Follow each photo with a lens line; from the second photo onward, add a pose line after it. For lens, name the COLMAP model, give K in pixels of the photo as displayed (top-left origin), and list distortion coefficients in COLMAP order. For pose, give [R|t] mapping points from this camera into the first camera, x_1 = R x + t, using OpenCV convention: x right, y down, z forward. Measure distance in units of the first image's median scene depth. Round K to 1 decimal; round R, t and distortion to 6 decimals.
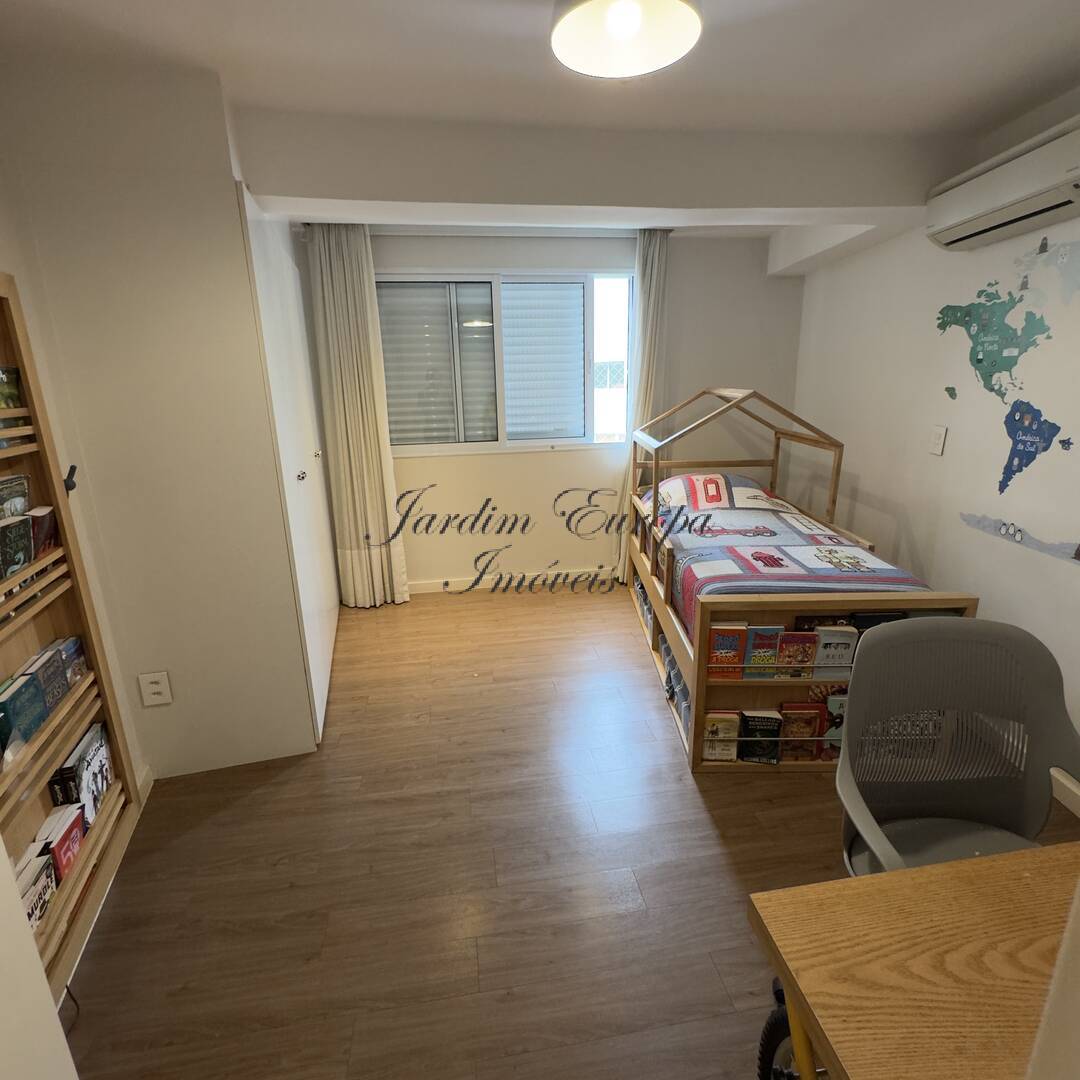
lens RADIAL K [[579.3, 0, 542.0], [0, 579.3, 542.5], [0, 0, 1]] dist [-0.002992, 0.000717]
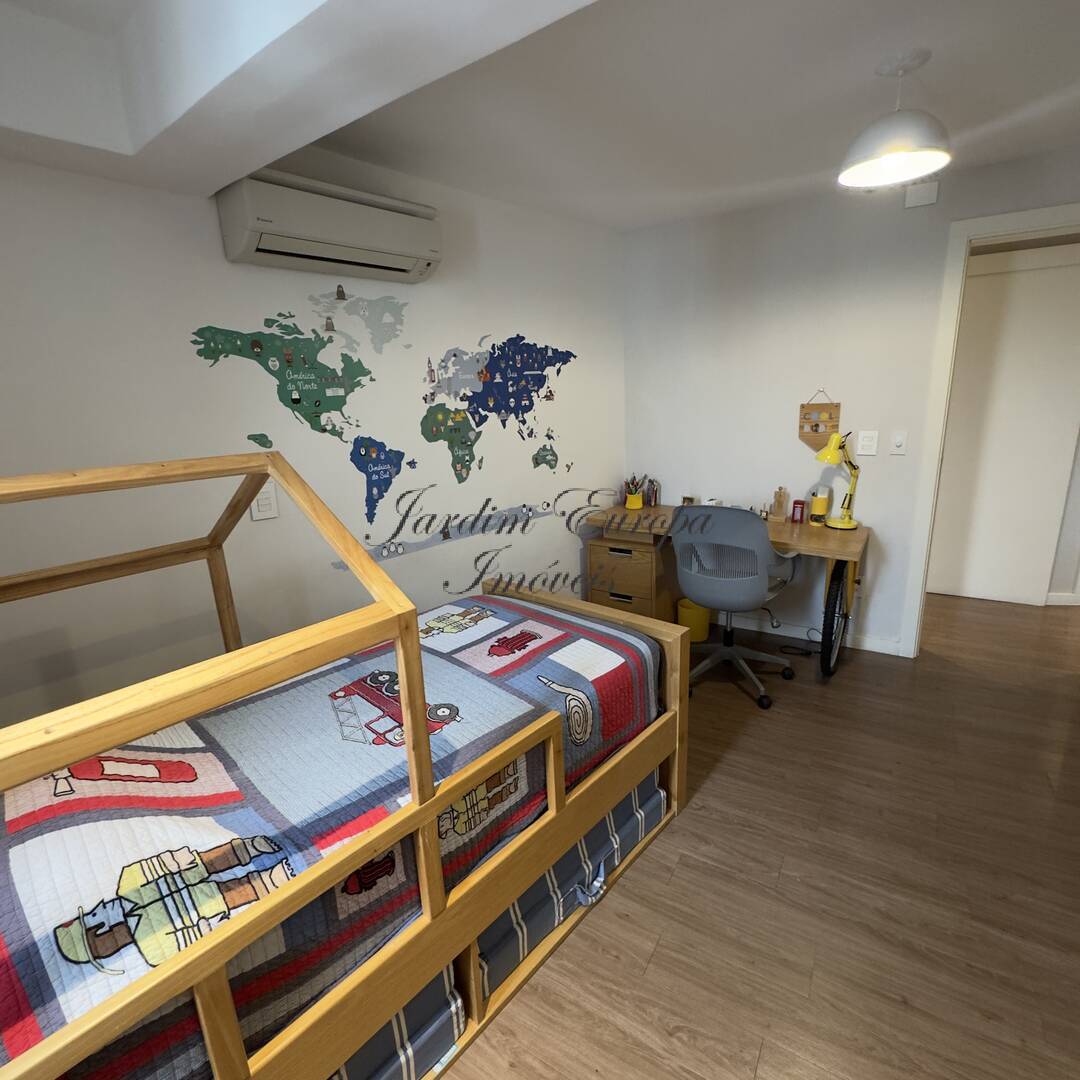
lens RADIAL K [[579.3, 0, 539.4], [0, 579.3, 540.1], [0, 0, 1]] dist [-0.002992, 0.000717]
pose [[-0.766605, -0.104290, 0.633593, -0.114412], [0.231694, 0.875323, 0.424414, -0.437281], [-0.598861, 0.472158, -0.646864, 1.519862]]
